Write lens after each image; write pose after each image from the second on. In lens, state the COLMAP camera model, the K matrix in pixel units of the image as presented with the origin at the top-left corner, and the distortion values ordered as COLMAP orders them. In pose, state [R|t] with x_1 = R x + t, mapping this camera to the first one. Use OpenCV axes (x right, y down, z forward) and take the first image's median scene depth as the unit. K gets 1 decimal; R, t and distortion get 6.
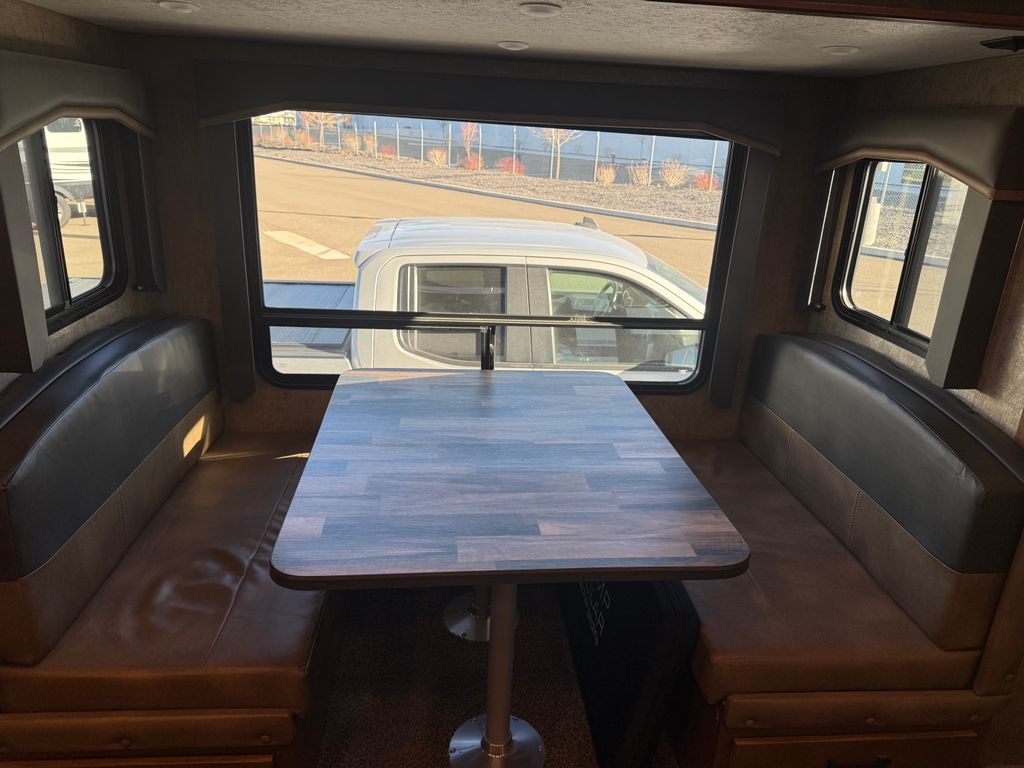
lens RADIAL K [[720.9, 0, 512.4], [0, 720.9, 385.0], [0, 0, 1]] dist [0.036877, -0.041478]
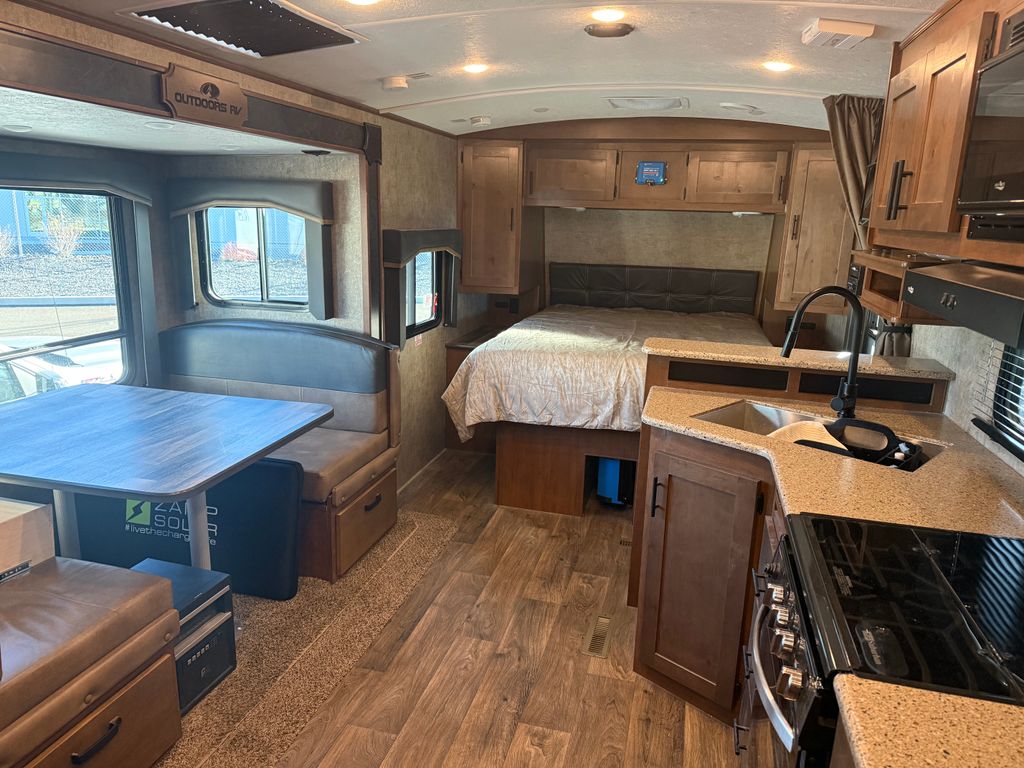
lens RADIAL K [[720.9, 0, 510.9], [0, 720.9, 383.7], [0, 0, 1]] dist [0.036877, -0.041478]
pose [[0.340722, -0.256984, 0.904361, -1.116110], [0.301753, 0.940918, 0.153686, 0.019853], [-0.890424, 0.220529, 0.398137, -0.205795]]
